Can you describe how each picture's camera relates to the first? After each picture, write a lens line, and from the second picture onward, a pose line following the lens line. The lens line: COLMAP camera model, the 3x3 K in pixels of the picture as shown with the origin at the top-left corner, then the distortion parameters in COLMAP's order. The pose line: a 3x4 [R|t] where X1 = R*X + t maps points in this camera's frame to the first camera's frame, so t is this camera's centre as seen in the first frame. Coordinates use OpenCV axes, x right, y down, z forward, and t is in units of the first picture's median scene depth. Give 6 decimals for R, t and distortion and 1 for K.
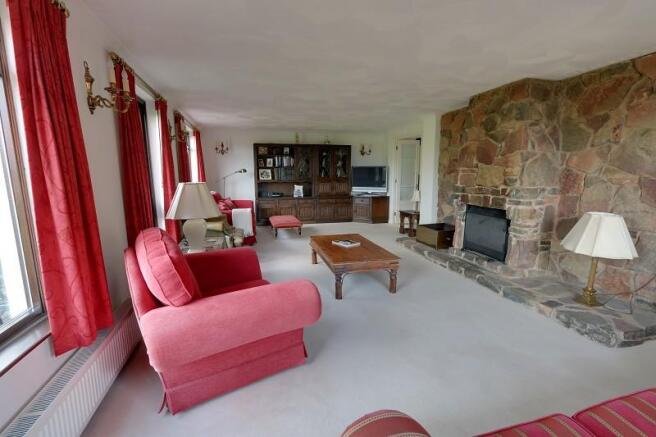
lens RADIAL K [[305.2, 0, 327.3], [0, 305.2, 219.8], [0, 0, 1]] dist [-0.016508, -0.000323]
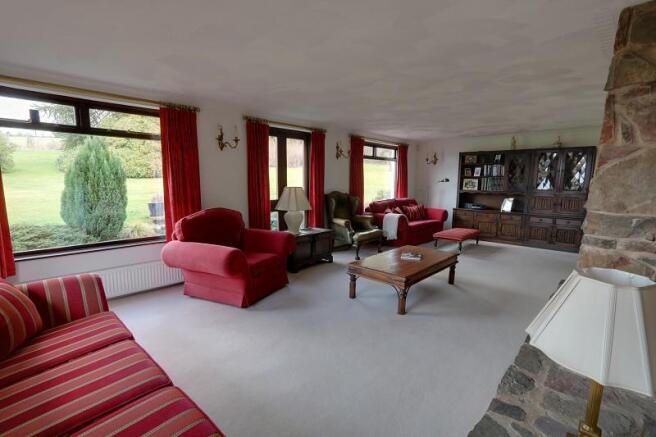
lens RADIAL K [[305.2, 0, 324.5], [0, 305.2, 218.1], [0, 0, 1]] dist [-0.016508, -0.000323]
pose [[0.526210, 0.112018, -0.842944, 0.362988], [-0.142718, 0.988858, 0.042316, -0.021641], [0.838293, 0.098036, 0.536334, 0.128779]]
